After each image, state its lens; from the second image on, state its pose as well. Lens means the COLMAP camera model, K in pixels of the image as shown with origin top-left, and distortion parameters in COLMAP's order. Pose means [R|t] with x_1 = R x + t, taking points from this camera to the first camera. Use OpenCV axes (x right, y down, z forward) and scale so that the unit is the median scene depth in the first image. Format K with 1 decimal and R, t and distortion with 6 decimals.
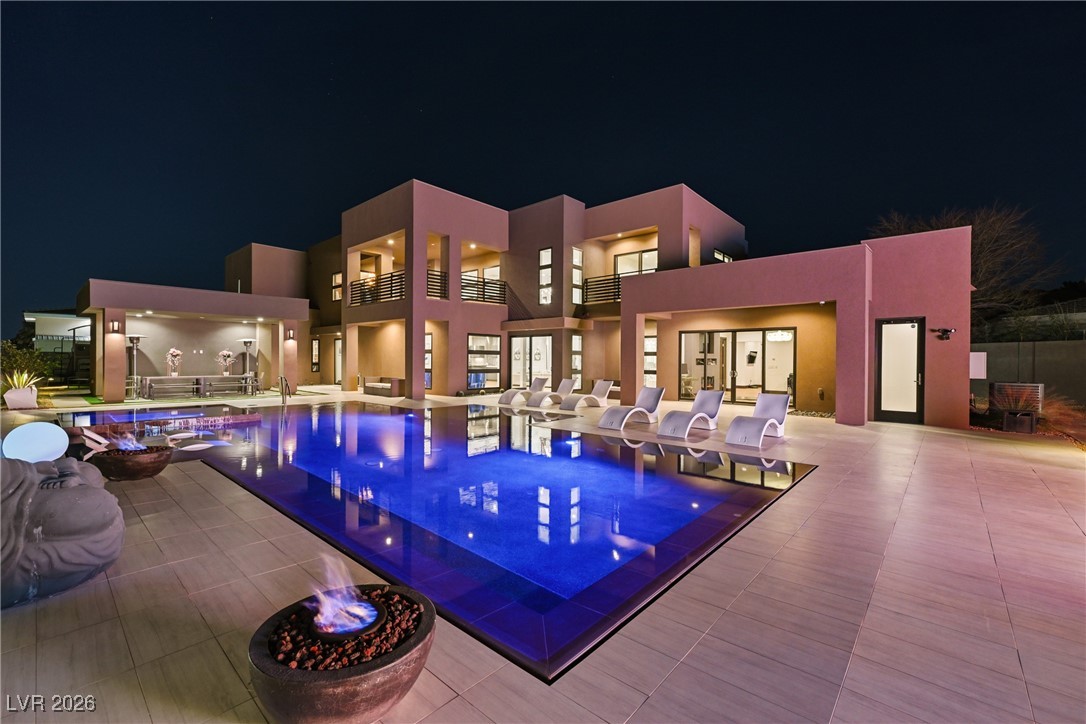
lens RADIAL K [[451.1, 0, 543.0], [0, 451.1, 362.0], [0, 0, 1]] dist [-0.002251, -0.000197]
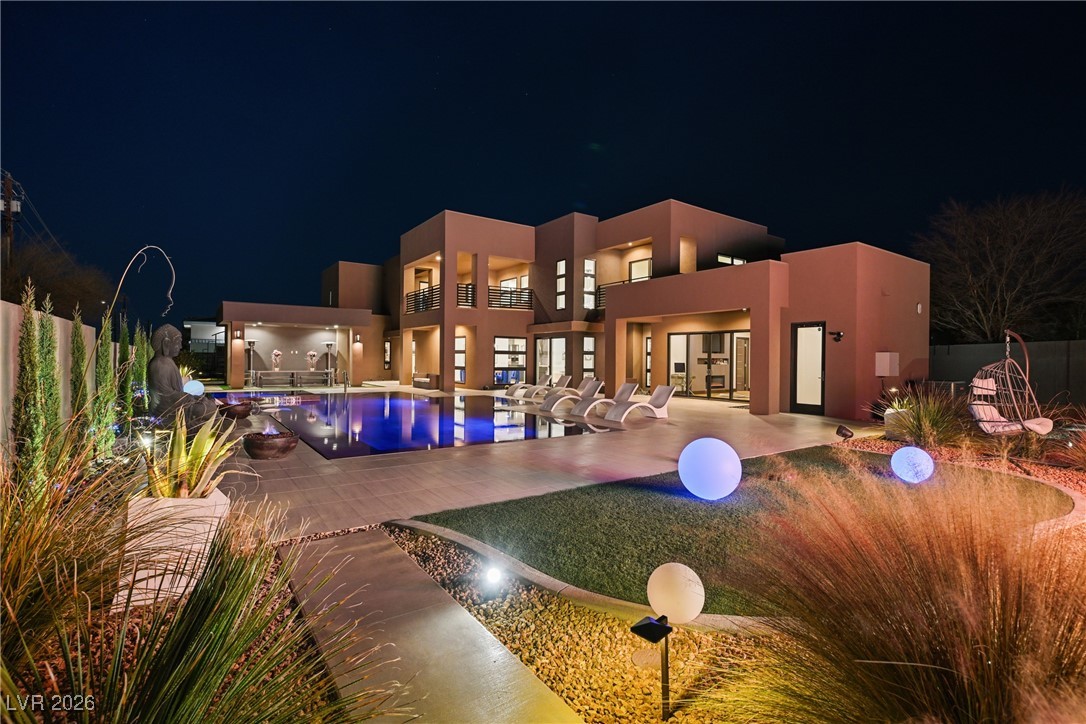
lens RADIAL K [[503.3, 0, 543.0], [0, 503.3, 362.0], [0, 0, 1]] dist [0.000803, 0.000025]
pose [[0.972954, 0.003519, -0.230973, 0.253292], [-0.003925, 0.999991, -0.001298, 0.004188], [0.230966, 0.002169, 0.972959, -0.229790]]
